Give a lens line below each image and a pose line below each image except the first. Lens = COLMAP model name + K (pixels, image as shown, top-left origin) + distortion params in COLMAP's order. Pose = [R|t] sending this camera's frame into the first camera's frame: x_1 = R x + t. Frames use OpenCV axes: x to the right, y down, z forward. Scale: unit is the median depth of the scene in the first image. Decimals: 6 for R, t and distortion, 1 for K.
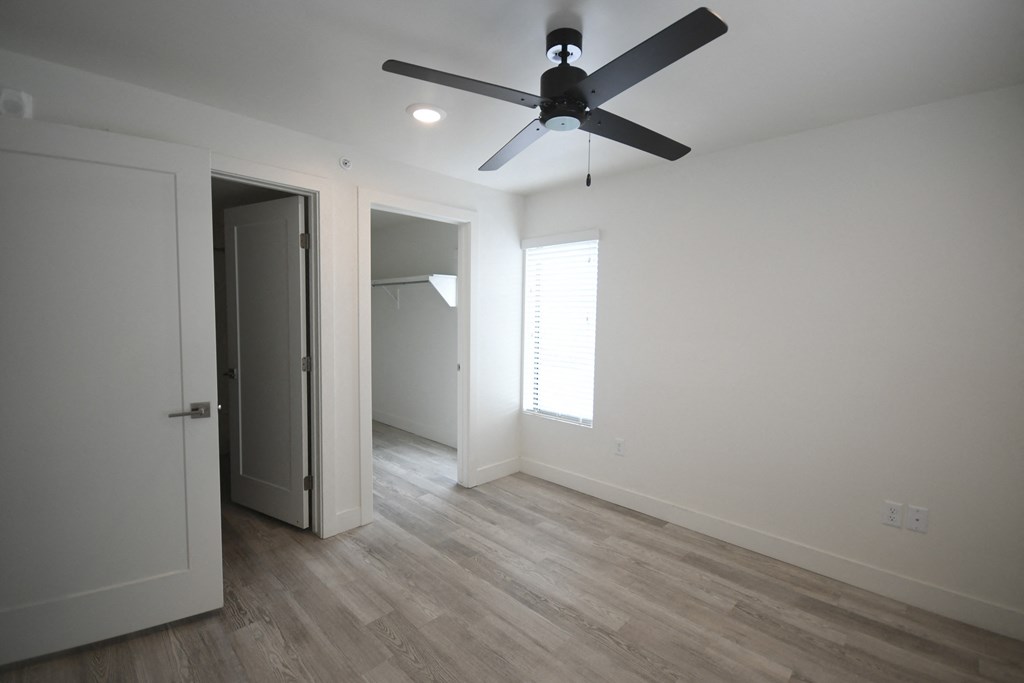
lens RADIAL K [[445.6, 0, 512.5], [0, 445.6, 344.1], [0, 0, 1]] dist [0.015214, -0.016256]
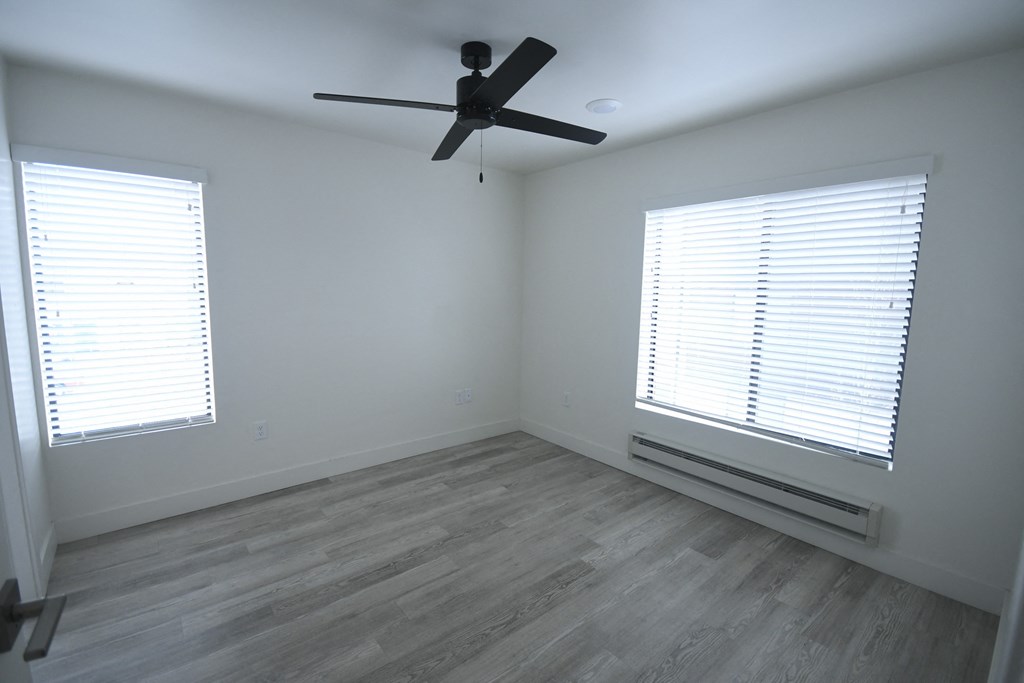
lens RADIAL K [[445.6, 0, 512.5], [0, 445.6, 344.1], [0, 0, 1]] dist [0.015214, -0.016256]
pose [[0.109491, -0.134910, 0.984790, -0.714326], [0.047907, 0.990311, 0.130340, -0.040827], [-0.992833, 0.032907, 0.114894, 0.502622]]
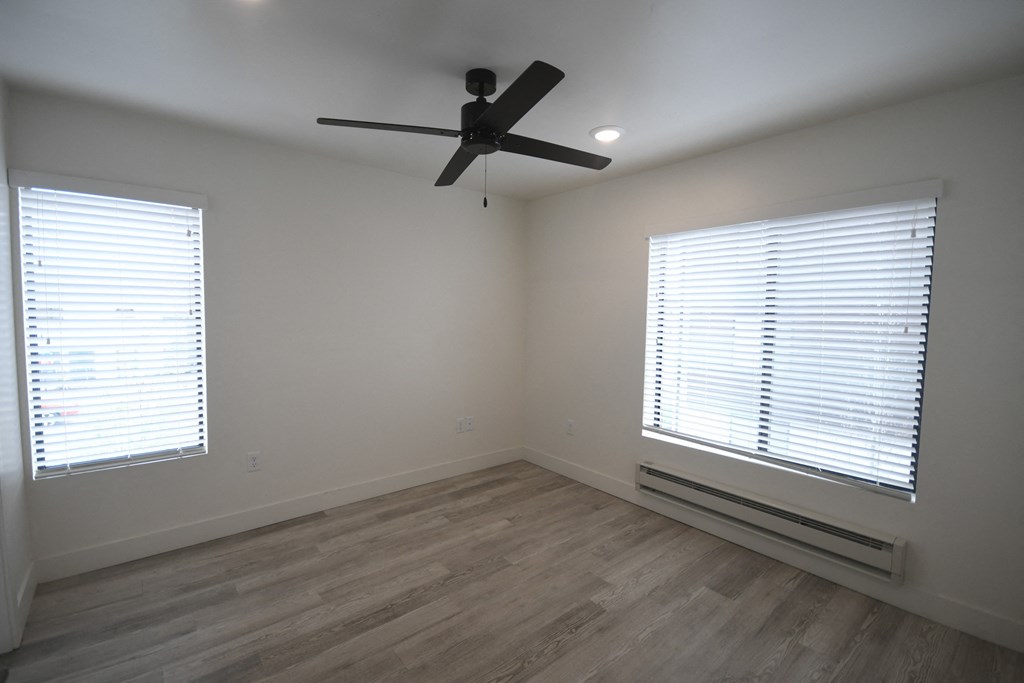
lens RADIAL K [[445.6, 0, 512.5], [0, 445.6, 344.1], [0, 0, 1]] dist [0.015214, -0.016256]
pose [[0.106639, -0.078494, 0.991195, -0.689417], [0.050608, 0.996015, 0.073431, -0.040685], [-0.993009, 0.042332, 0.110187, 0.516212]]
